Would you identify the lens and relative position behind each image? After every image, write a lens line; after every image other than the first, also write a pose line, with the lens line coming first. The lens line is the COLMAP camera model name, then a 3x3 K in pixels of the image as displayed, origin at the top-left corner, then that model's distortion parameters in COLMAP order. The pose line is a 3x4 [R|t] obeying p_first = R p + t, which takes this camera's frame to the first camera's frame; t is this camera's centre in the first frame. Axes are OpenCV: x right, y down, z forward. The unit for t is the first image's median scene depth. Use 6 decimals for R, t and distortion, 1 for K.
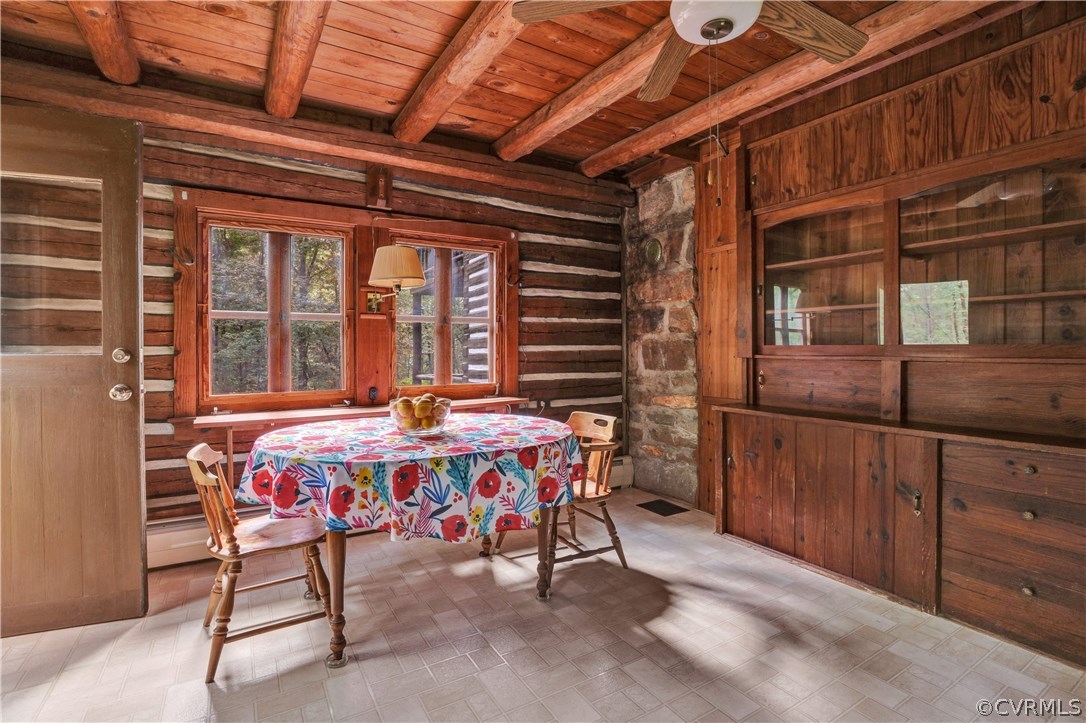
lens RADIAL K [[511.8, 0, 543.0], [0, 511.8, 361.5], [0, 0, 1]] dist [-0.029004, 0.000313]
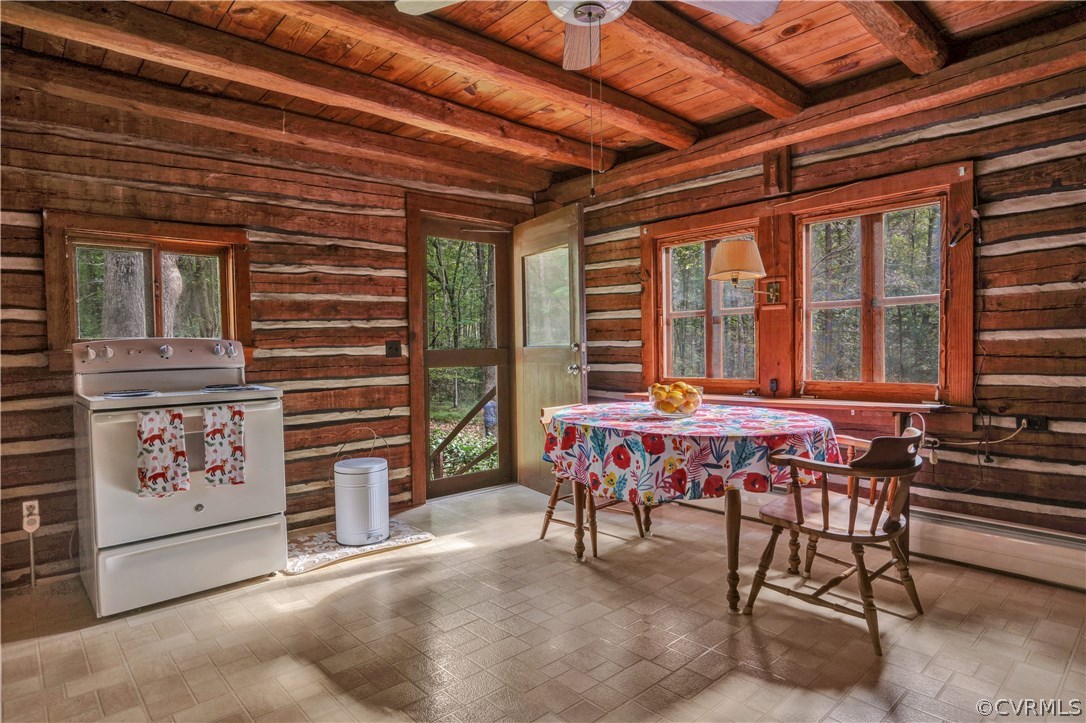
lens RADIAL K [[611.1, 0, 538.5], [0, 611.1, 372.2], [0, 0, 1]] dist [-0.001966, -0.000348]
pose [[0.184885, 0.041542, -0.981882, 0.999397], [-0.007701, 0.999137, 0.040822, -0.009692], [0.982730, 0.000015, 0.185045, 0.445146]]
